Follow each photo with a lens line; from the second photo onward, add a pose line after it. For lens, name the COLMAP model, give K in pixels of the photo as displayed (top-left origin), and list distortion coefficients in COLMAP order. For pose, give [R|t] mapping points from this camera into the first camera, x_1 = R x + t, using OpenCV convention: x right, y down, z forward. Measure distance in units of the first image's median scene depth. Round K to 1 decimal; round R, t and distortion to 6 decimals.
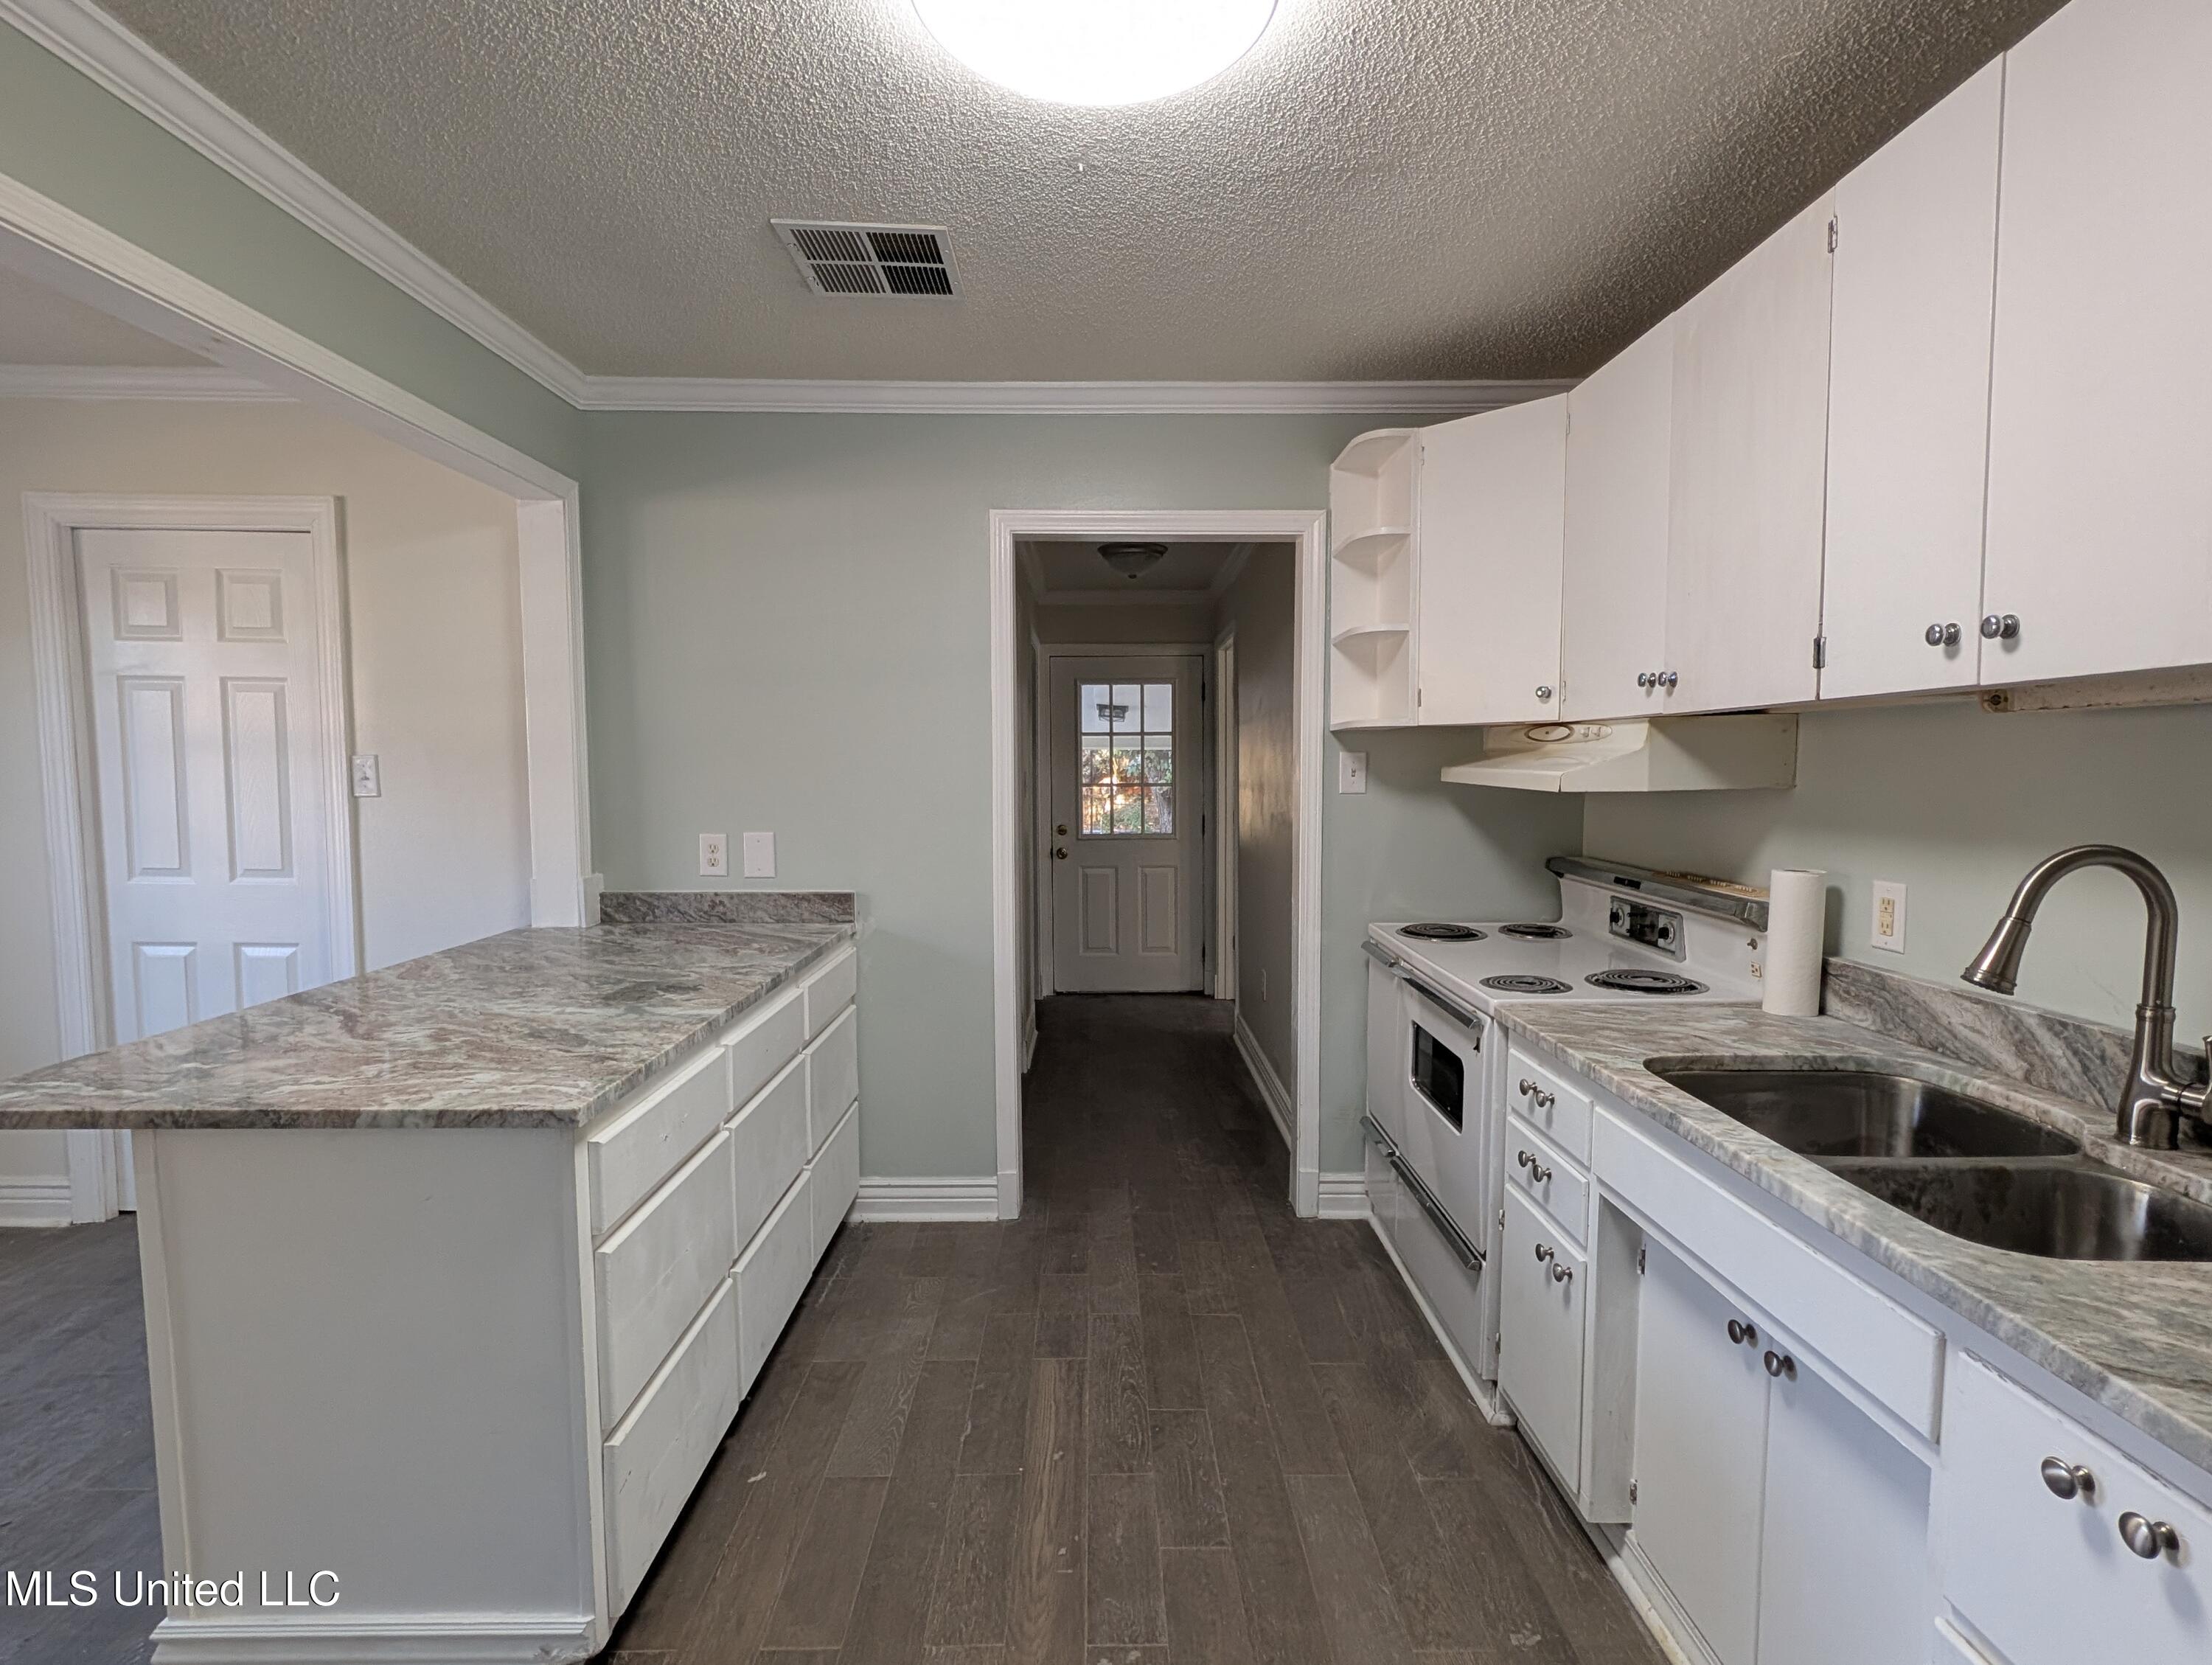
lens RADIAL K [[1122.1, 0, 1106.0], [0, 1122.1, 832.5], [0, 0, 1]] dist [0.003863, 0.001708]
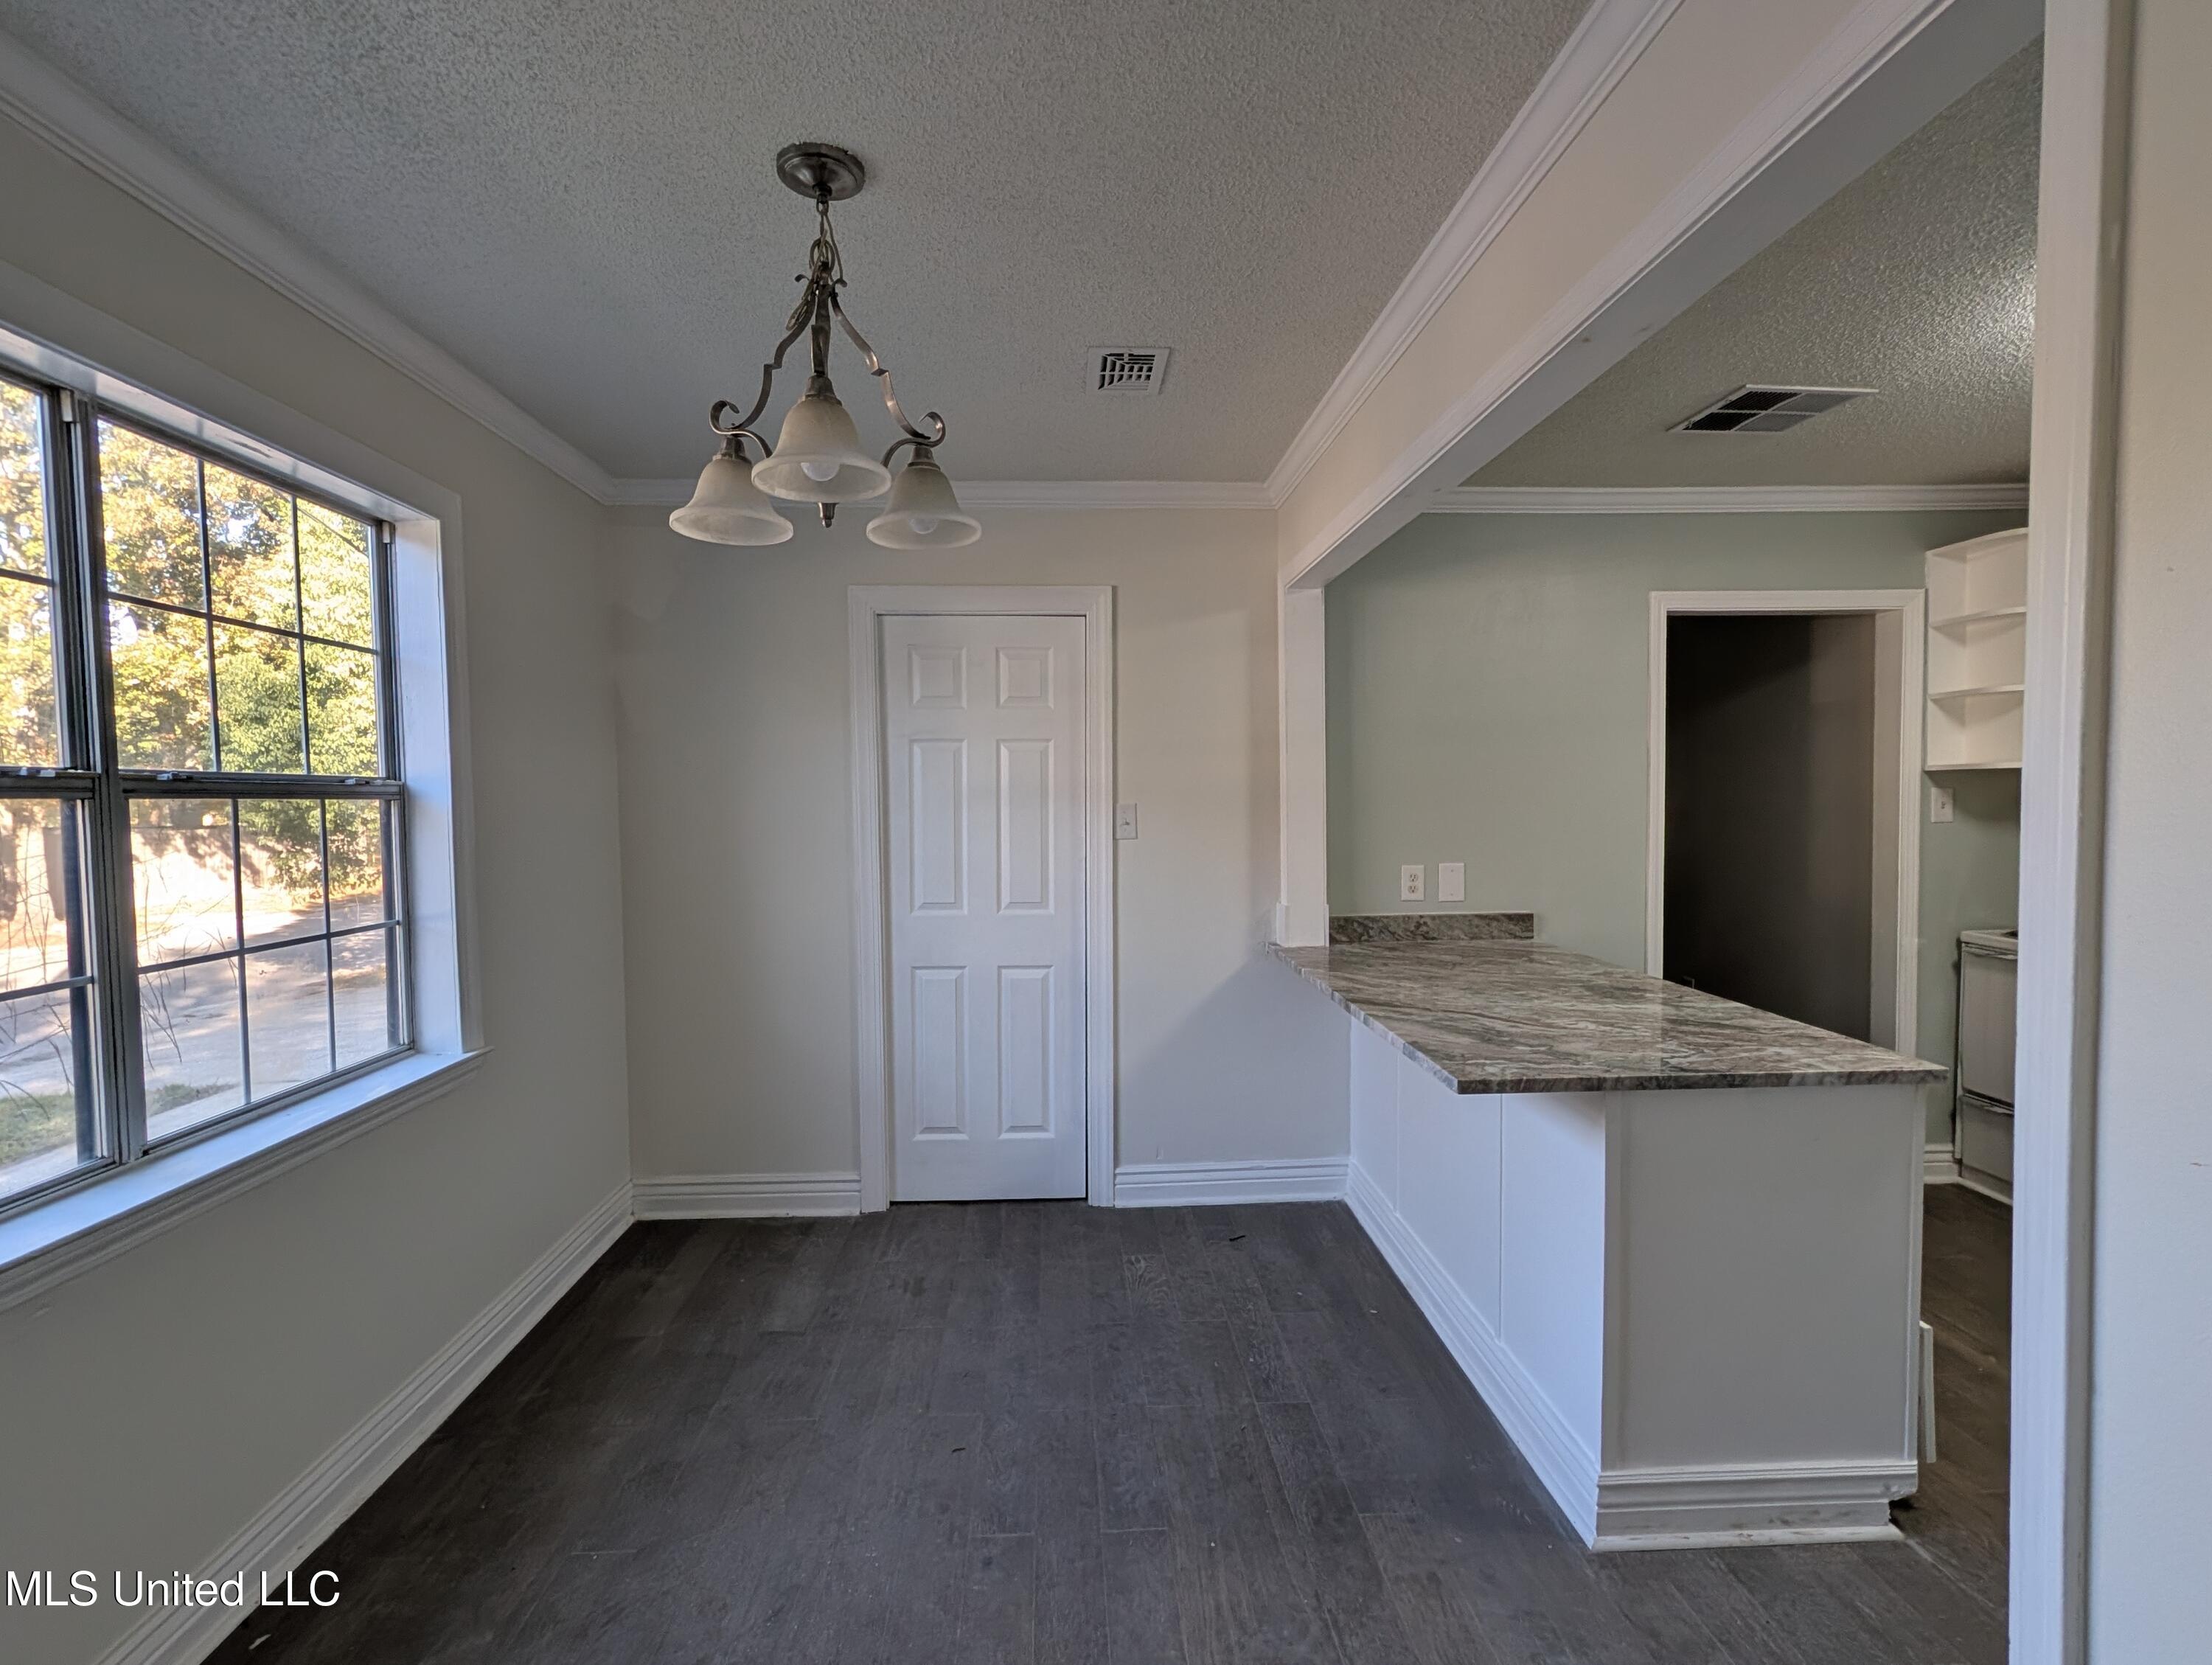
lens RADIAL K [[1091.3, 0, 1055.6], [0, 1091.3, 825.3], [0, 0, 1]] dist [0.000551, 0.000328]
pose [[0.999398, -0.016046, 0.030771, -0.767177], [0.017045, 0.999327, -0.032473, -0.009793], [-0.030230, 0.032978, 0.998999, -0.136975]]
